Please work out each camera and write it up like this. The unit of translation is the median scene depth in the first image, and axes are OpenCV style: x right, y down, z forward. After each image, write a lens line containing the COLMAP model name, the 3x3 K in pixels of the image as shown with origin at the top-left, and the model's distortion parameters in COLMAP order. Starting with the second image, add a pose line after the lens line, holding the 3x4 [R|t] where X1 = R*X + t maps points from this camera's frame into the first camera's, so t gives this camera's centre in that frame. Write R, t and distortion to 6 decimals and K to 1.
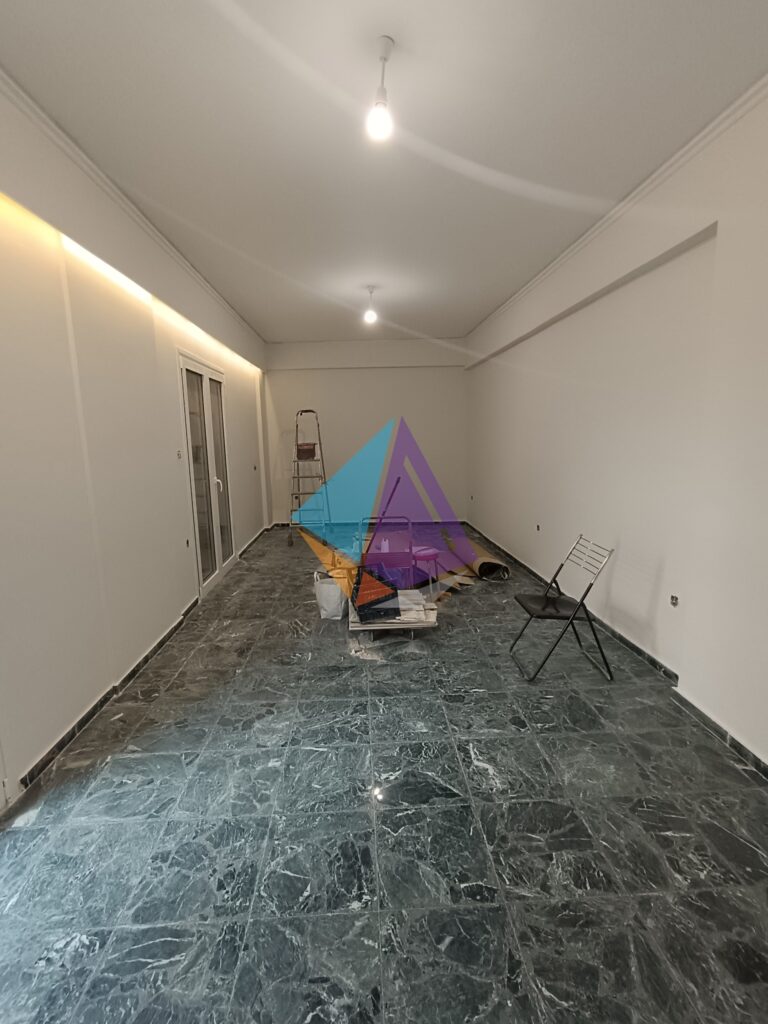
lens RADIAL K [[468.3, 0, 383.1], [0, 468.3, 511.2], [0, 0, 1]] dist [-0.000229, -0.000528]
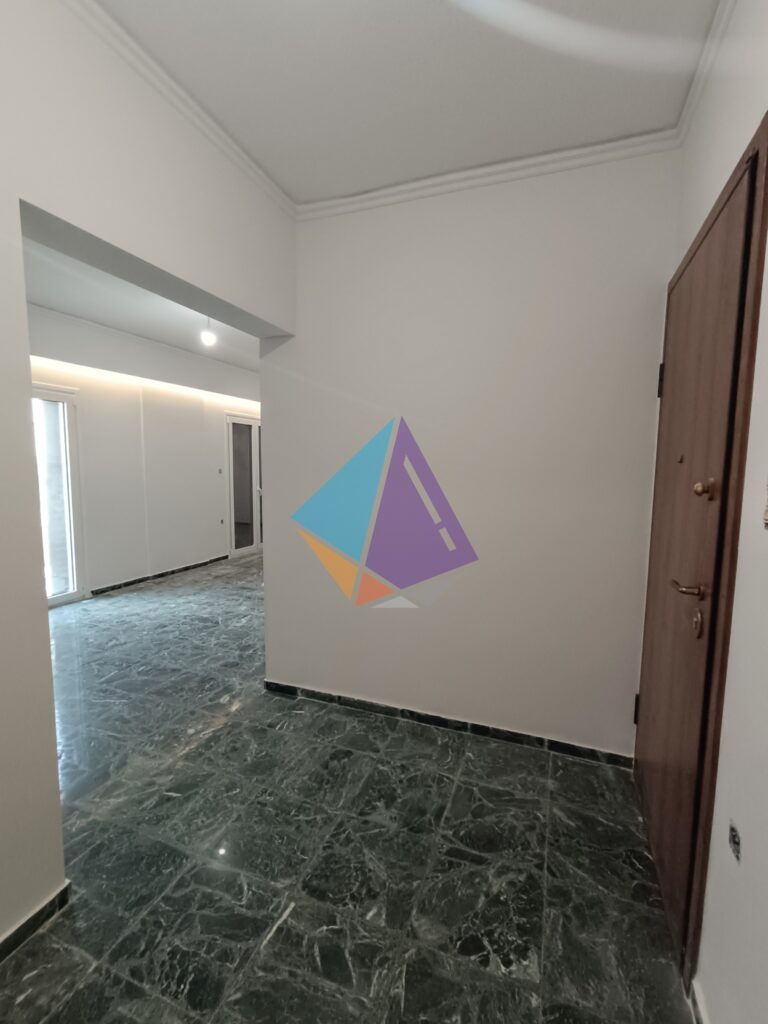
lens RADIAL K [[468.3, 0, 380.9], [0, 468.3, 515.7], [0, 0, 1]] dist [-0.000229, -0.000528]
pose [[0.908905, 0.067548, -0.411497, 1.594911], [-0.088551, 0.995552, -0.032167, 0.090209], [0.407493, 0.065675, 0.910843, -0.684268]]
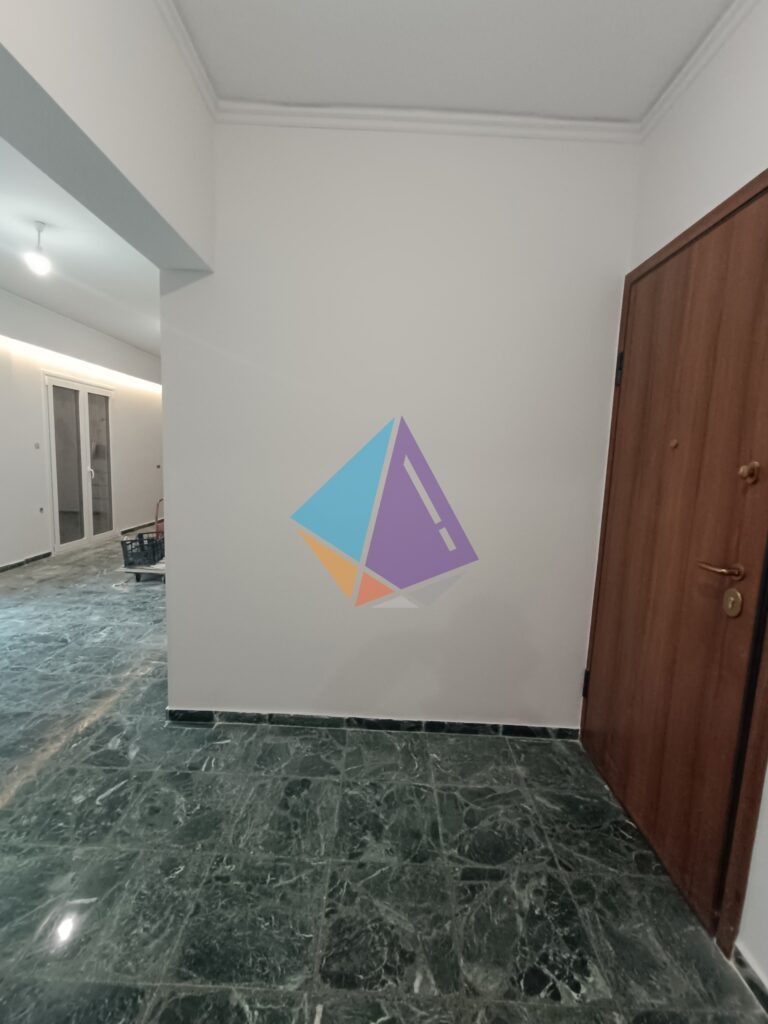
lens RADIAL K [[468.3, 0, 387.9], [0, 468.3, 512.7], [0, 0, 1]] dist [-0.000229, -0.000528]
pose [[0.996283, 0.064484, -0.057122, 1.279749], [-0.066571, 0.997153, -0.035407, 0.106332], [0.054676, 0.039078, 0.997739, -0.610901]]
